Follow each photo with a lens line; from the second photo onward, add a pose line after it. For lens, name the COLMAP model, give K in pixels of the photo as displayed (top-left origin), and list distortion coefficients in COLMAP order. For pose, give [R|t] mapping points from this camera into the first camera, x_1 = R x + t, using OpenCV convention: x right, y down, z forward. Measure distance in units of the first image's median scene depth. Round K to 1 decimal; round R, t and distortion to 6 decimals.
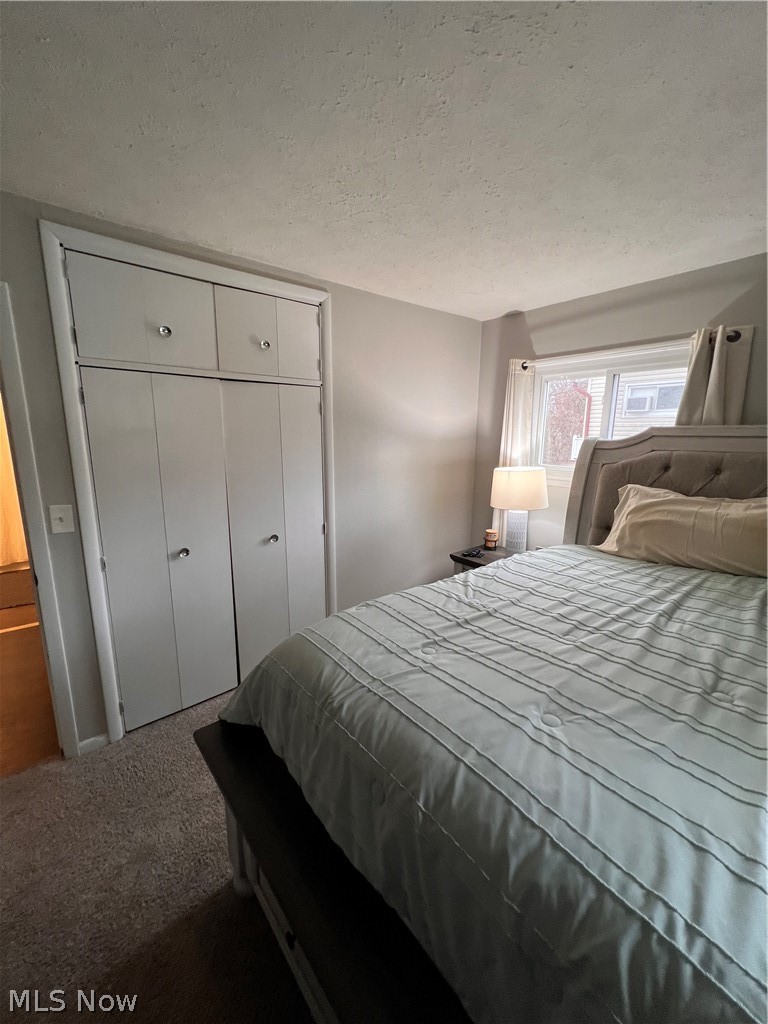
lens RADIAL K [[409.7, 0, 384.0], [0, 409.7, 512.0], [0, 0, 1]] dist [0.000560, 0.000047]
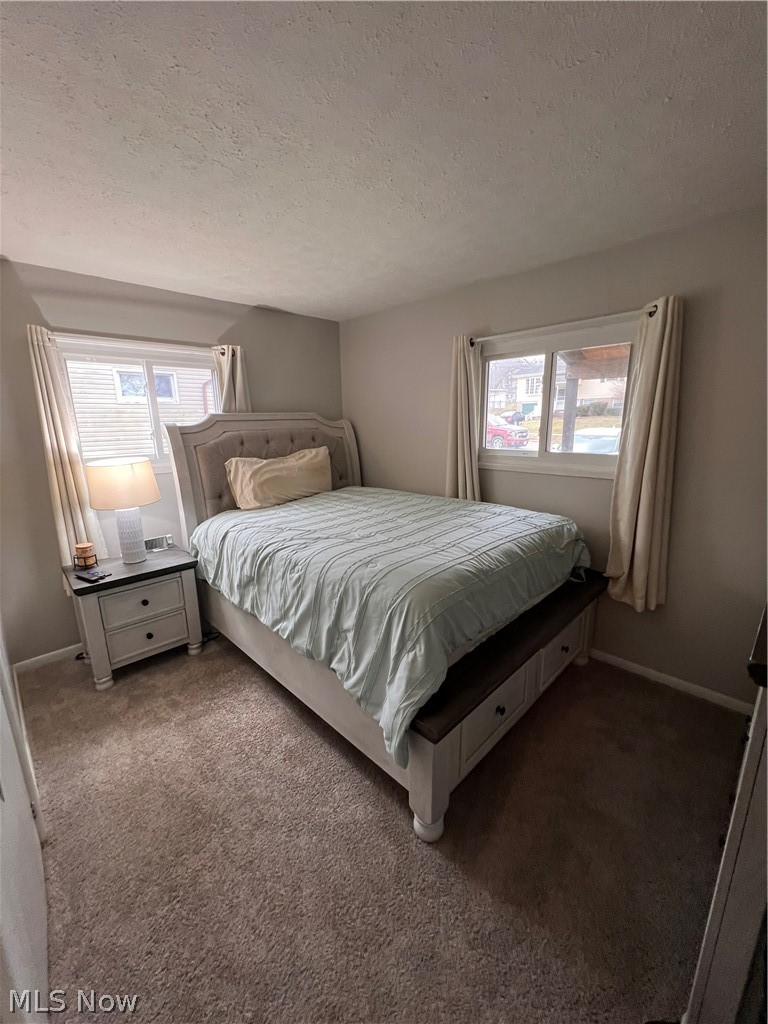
lens RADIAL K [[409.7, 0, 384.0], [0, 409.7, 512.0], [0, 0, 1]] dist [0.000560, 0.000047]
pose [[-0.097850, -0.231666, 0.967862, -0.765296], [0.205881, 0.946779, 0.247434, -0.131308], [-0.973673, 0.223475, -0.044947, 0.638844]]
